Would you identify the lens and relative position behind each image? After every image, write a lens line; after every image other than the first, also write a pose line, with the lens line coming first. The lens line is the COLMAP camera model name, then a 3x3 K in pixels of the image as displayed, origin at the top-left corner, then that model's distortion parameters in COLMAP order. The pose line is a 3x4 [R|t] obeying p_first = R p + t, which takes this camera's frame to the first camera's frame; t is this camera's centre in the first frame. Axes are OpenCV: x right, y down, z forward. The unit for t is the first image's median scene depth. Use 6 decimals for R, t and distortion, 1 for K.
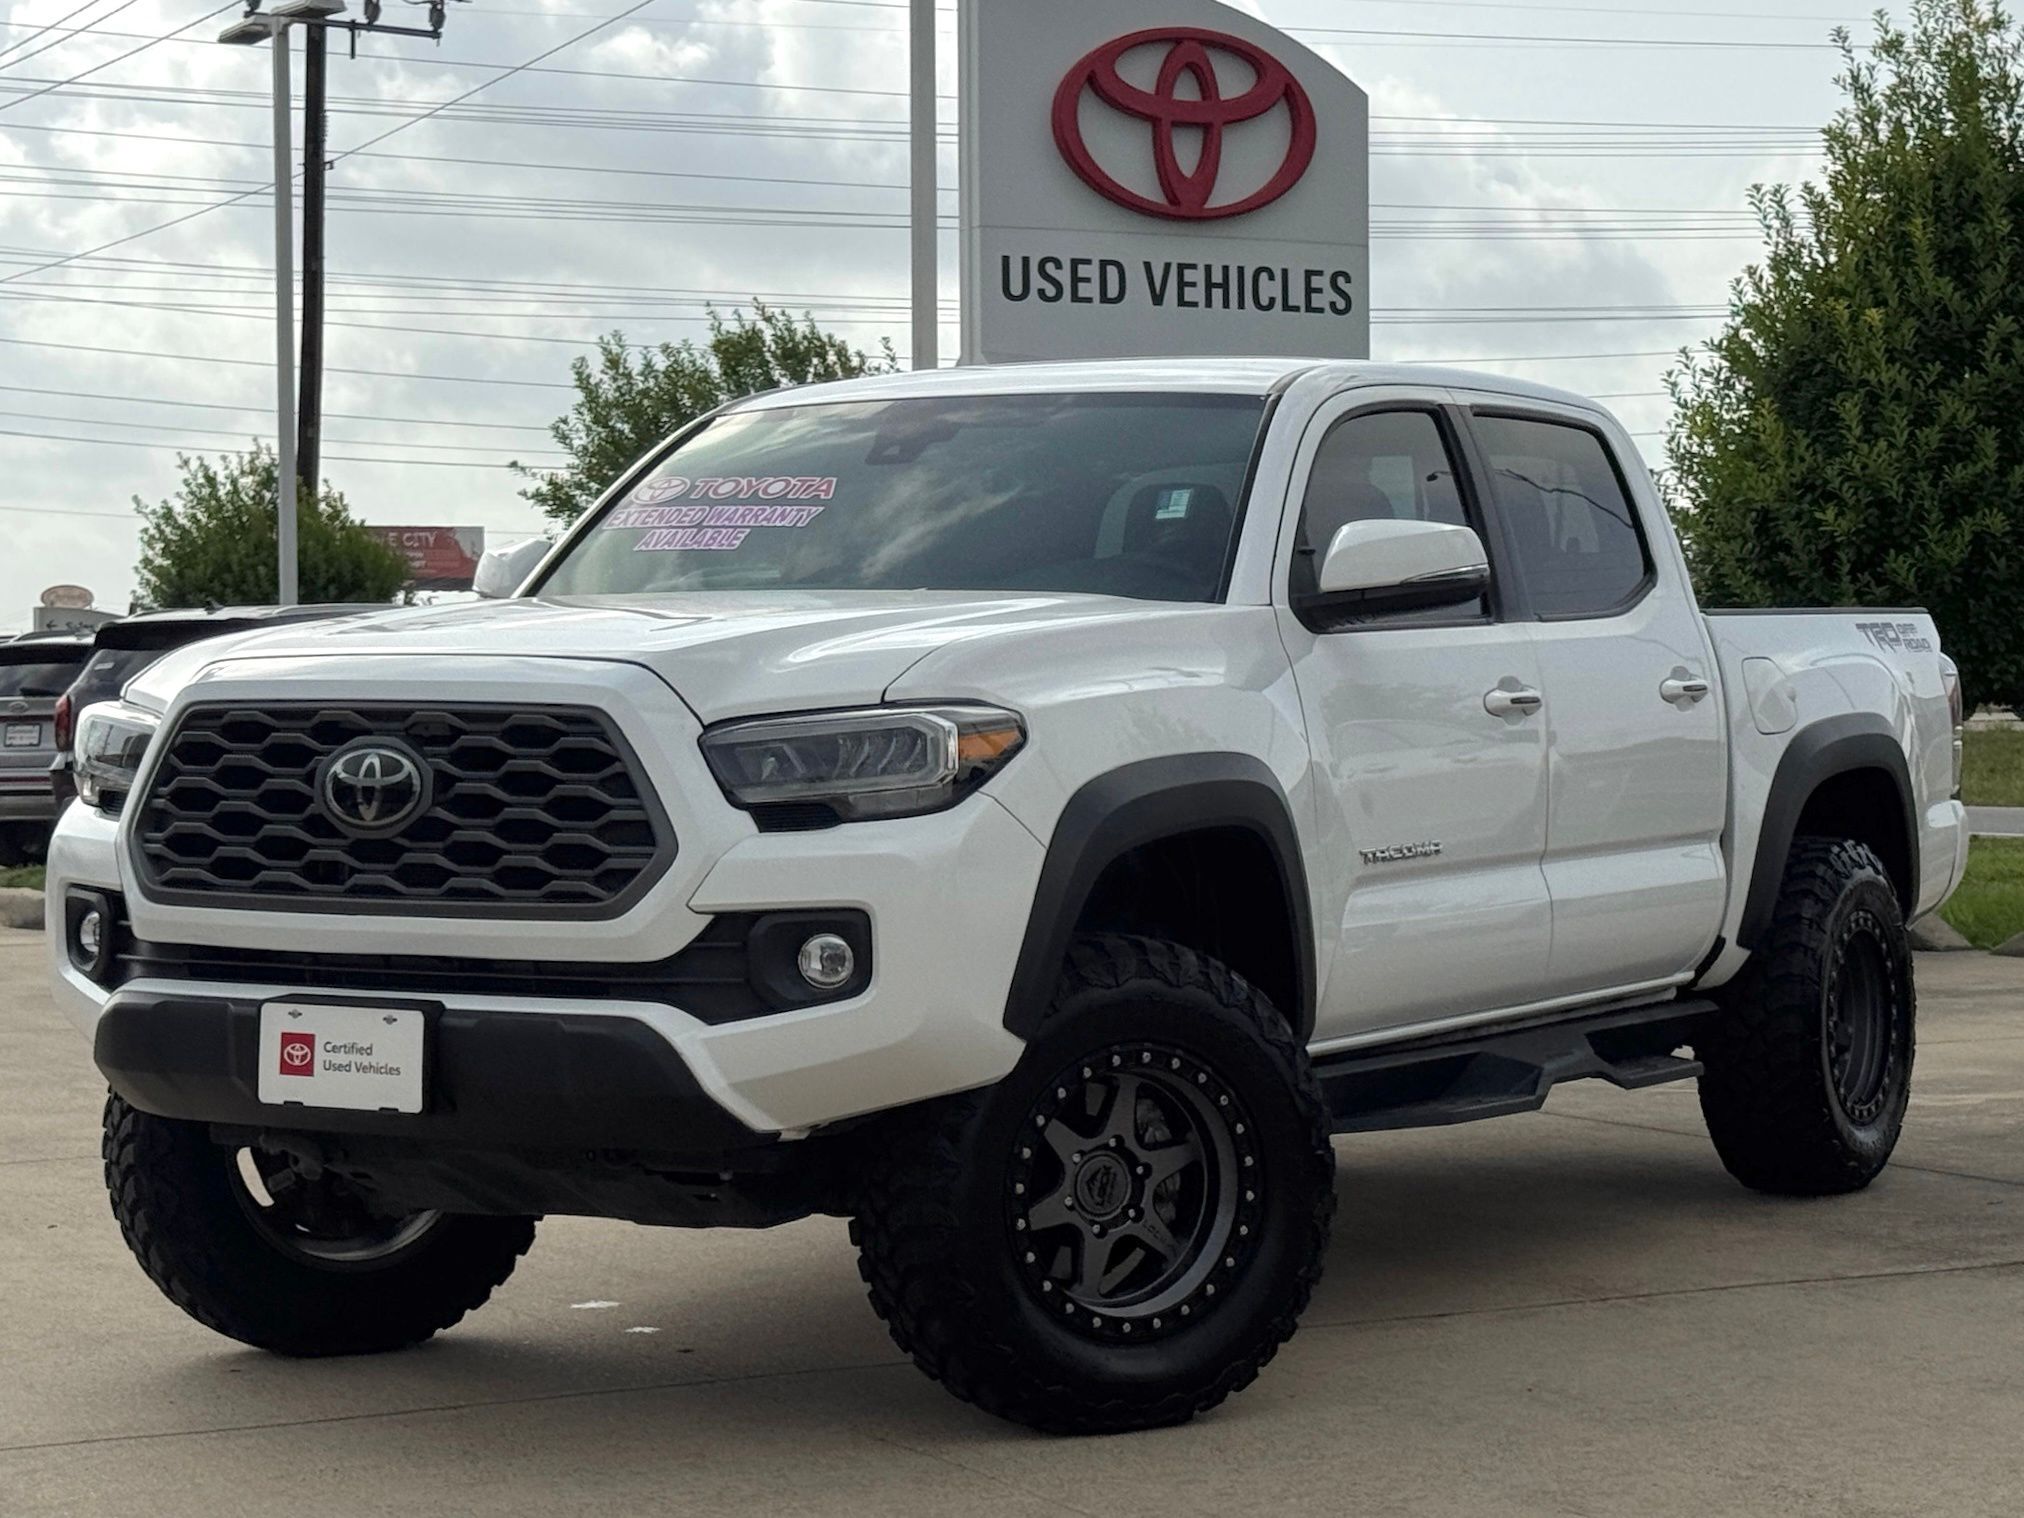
lens RADIAL K [[4369.1, 0, 1012.0], [0, 4369.1, 759.0], [0, 0, 1]] dist [0.419847, -0.122792]
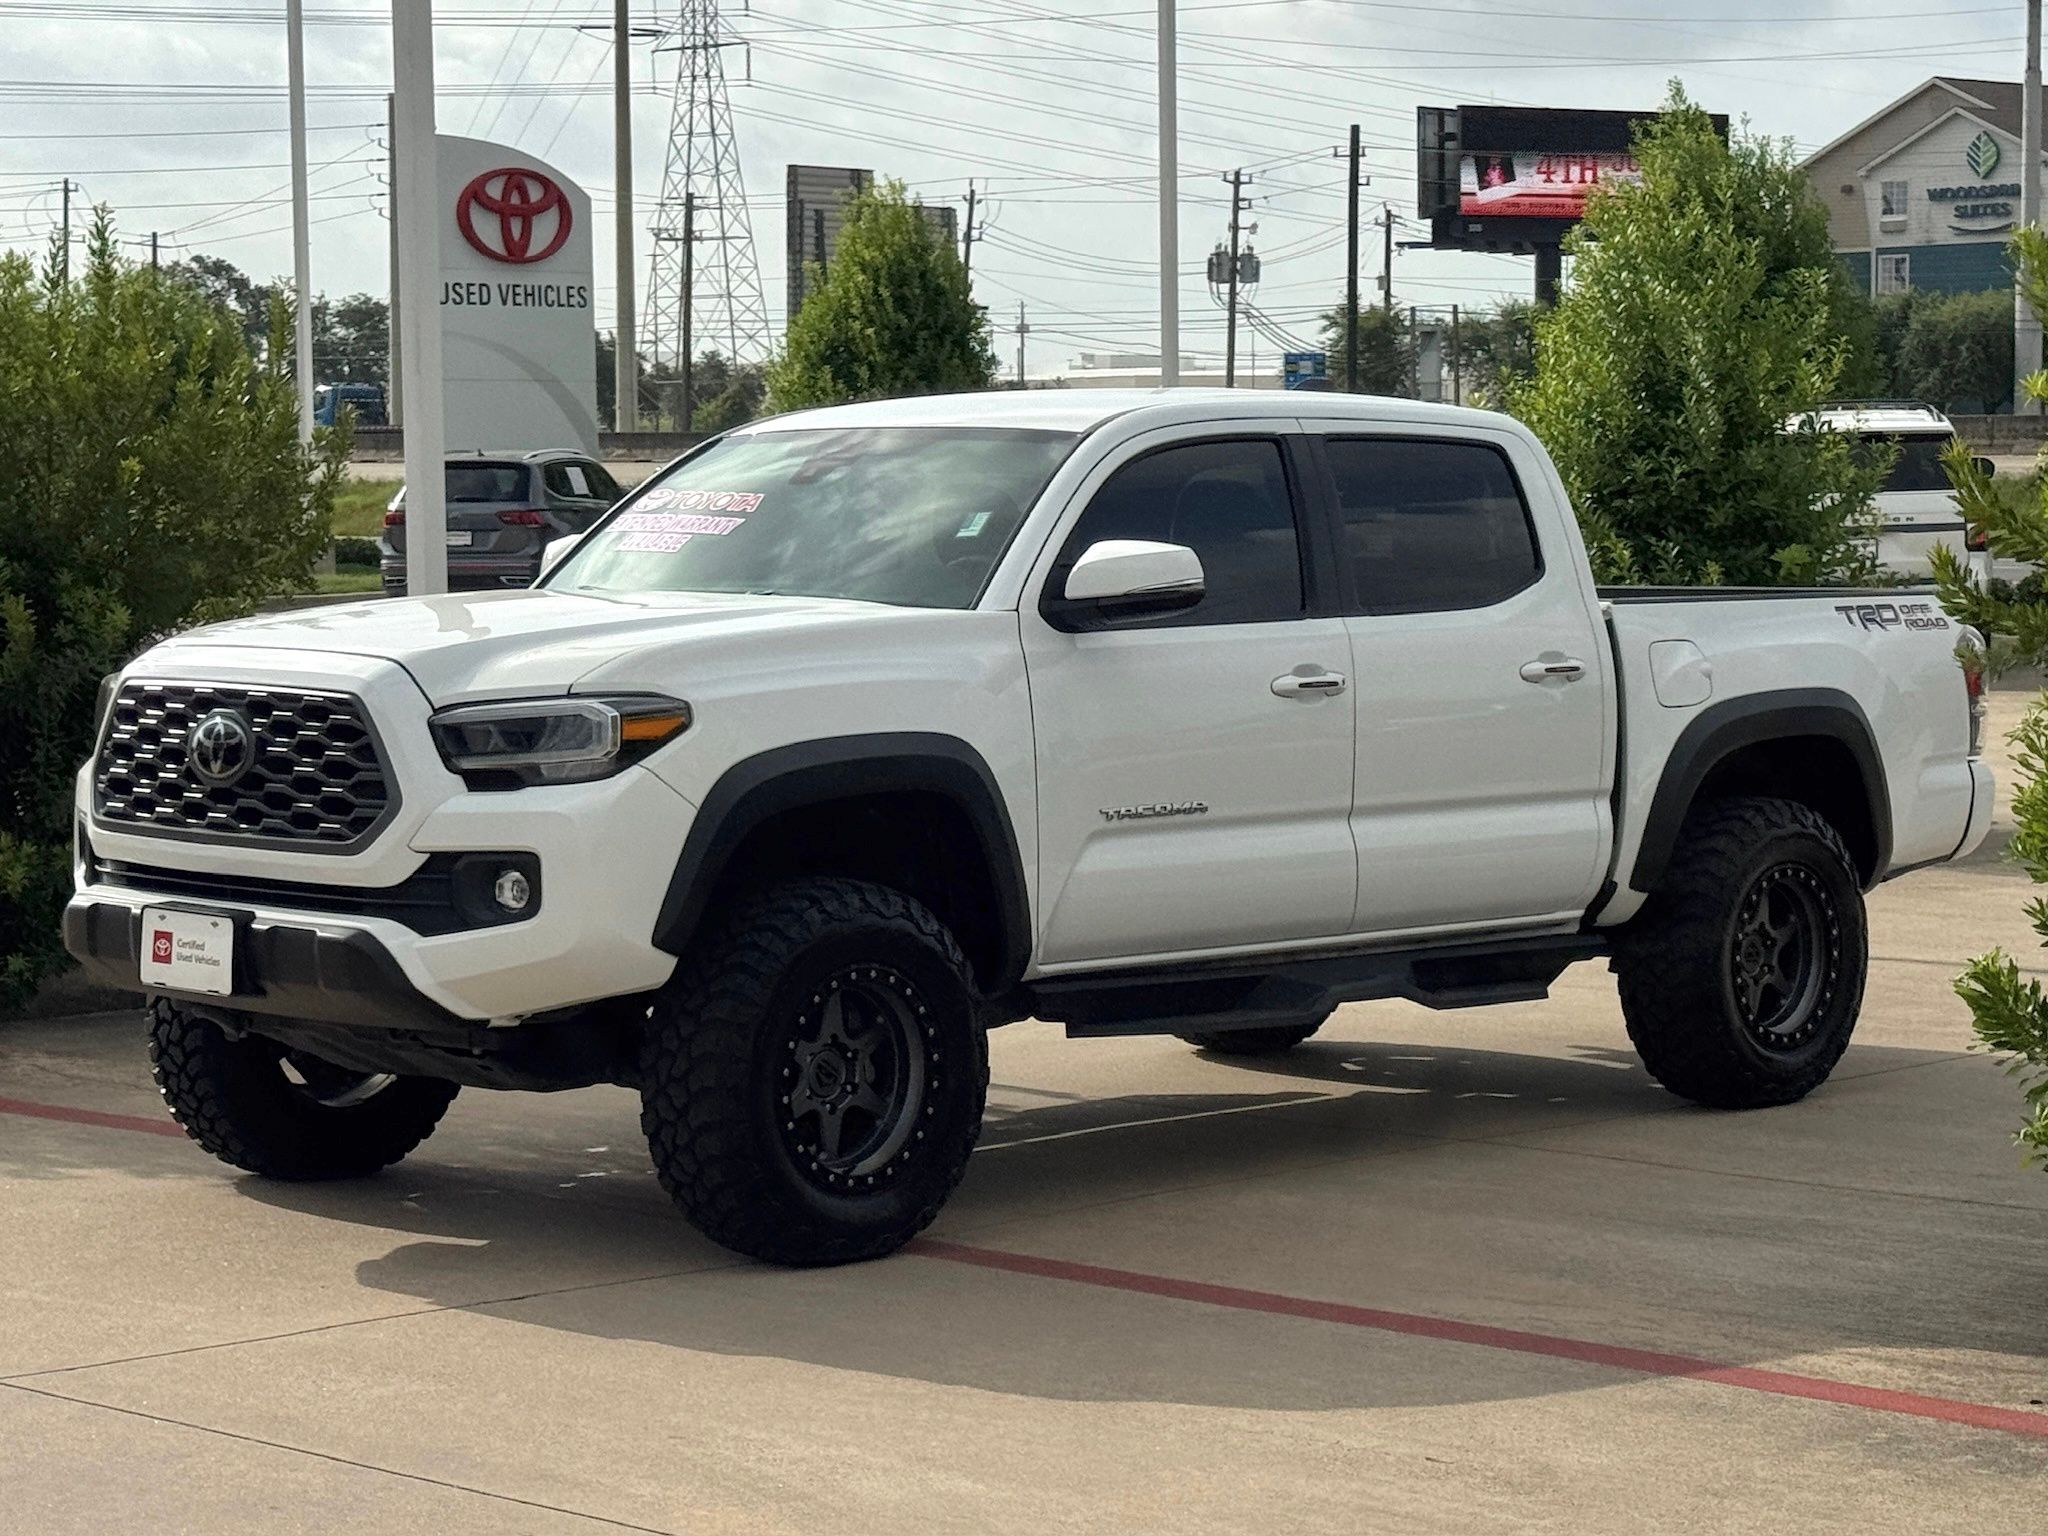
lens RADIAL K [[4420.9, 0, 1024.0], [0, 4420.9, 768.0], [0, 0, 1]] dist [0.419847, -0.122792]
pose [[0.972922, 0.026109, -0.229653, 0.398668], [-0.018954, 0.999265, 0.033308, -0.036849], [0.230354, -0.028053, 0.972702, -0.250180]]
